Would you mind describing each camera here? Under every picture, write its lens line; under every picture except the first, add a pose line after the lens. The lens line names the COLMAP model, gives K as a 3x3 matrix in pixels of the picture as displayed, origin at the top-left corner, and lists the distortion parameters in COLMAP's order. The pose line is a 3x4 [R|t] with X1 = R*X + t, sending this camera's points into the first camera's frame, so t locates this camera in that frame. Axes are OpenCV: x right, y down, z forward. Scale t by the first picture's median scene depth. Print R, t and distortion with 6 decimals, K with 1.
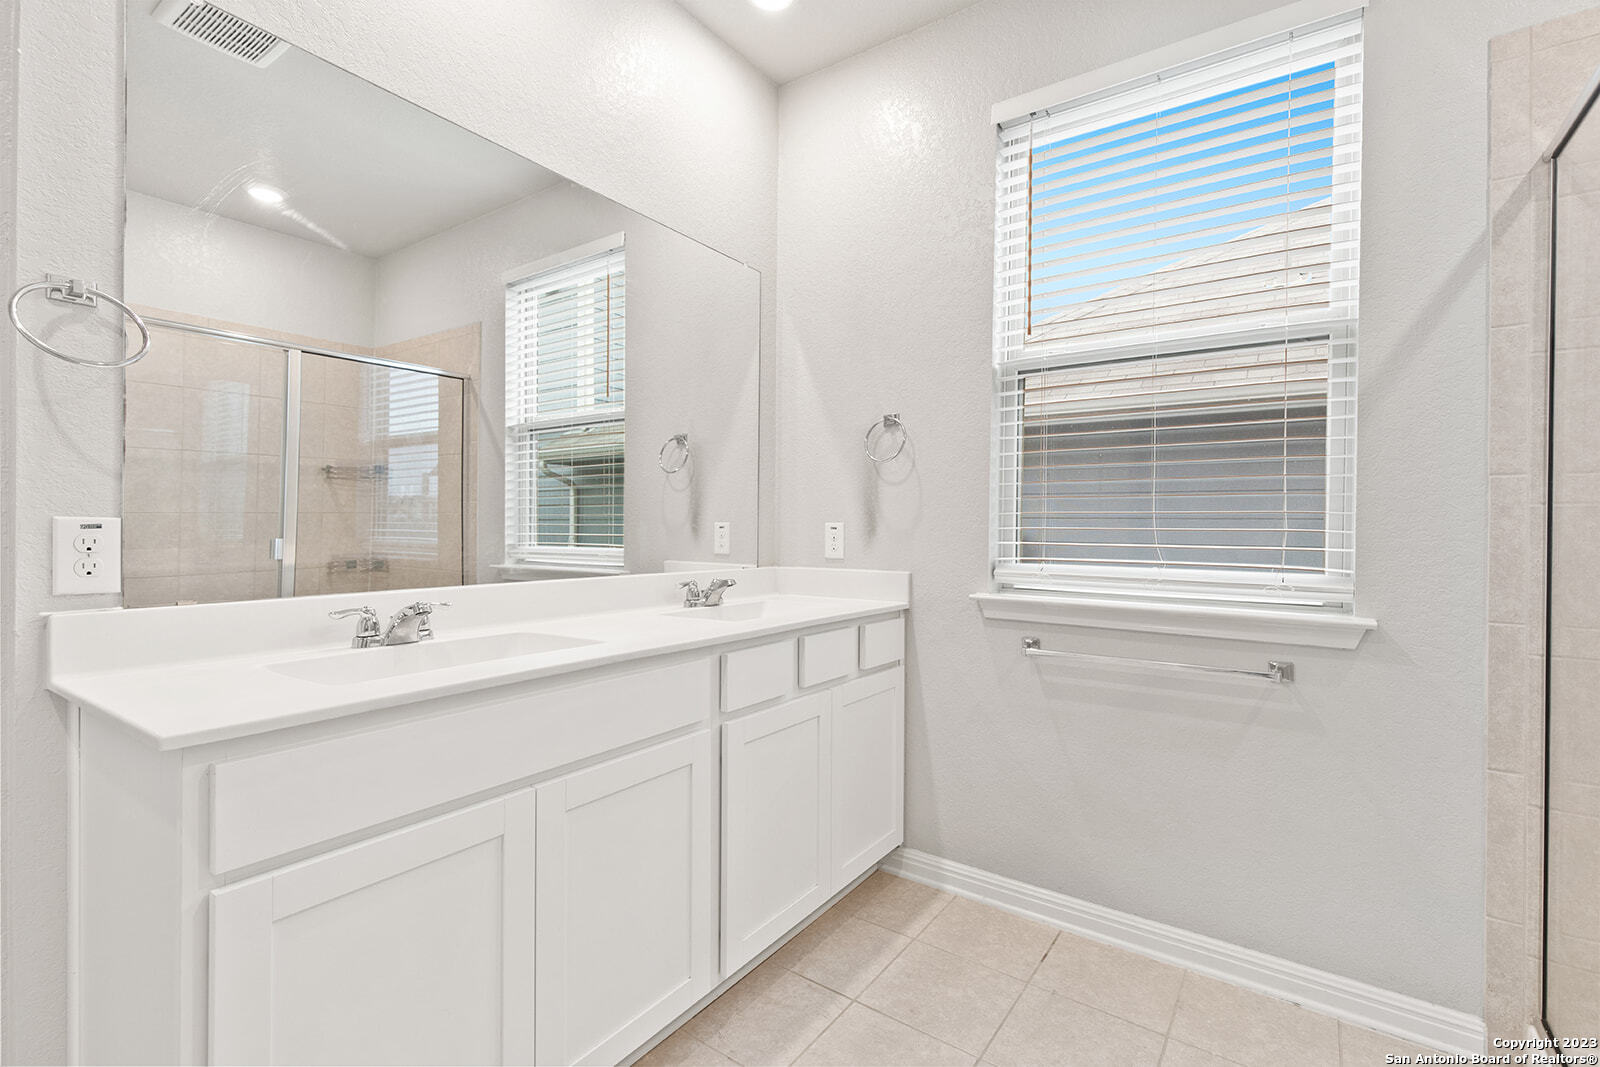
lens RADIAL K [[792.7, 0, 800.0], [0, 792.7, 533.5], [0, 0, 1]] dist [0.003505, 0.000315]
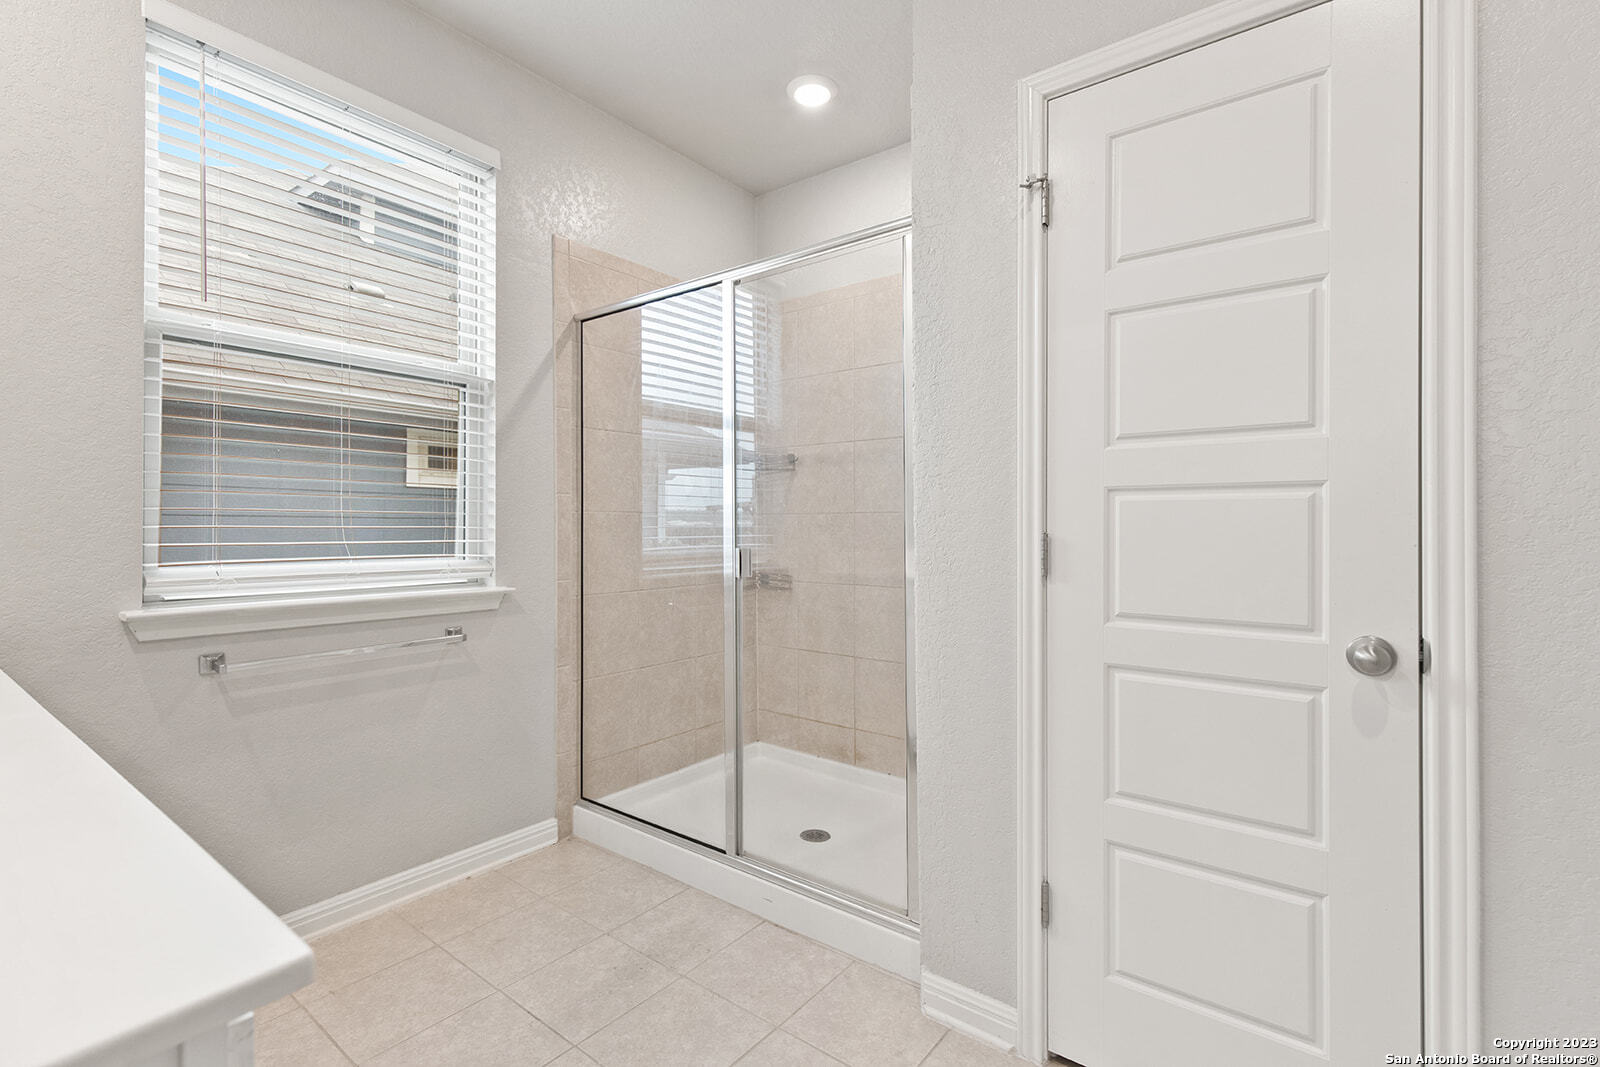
lens RADIAL K [[716.7, 0, 800.2], [0, 716.7, 525.2], [0, 0, 1]] dist [-0.001291, -0.000176]
pose [[-0.008433, -0.004306, 0.999955, -0.536811], [0.006737, 0.999968, 0.004363, -0.007852], [-0.999942, 0.006773, -0.008403, 0.399849]]
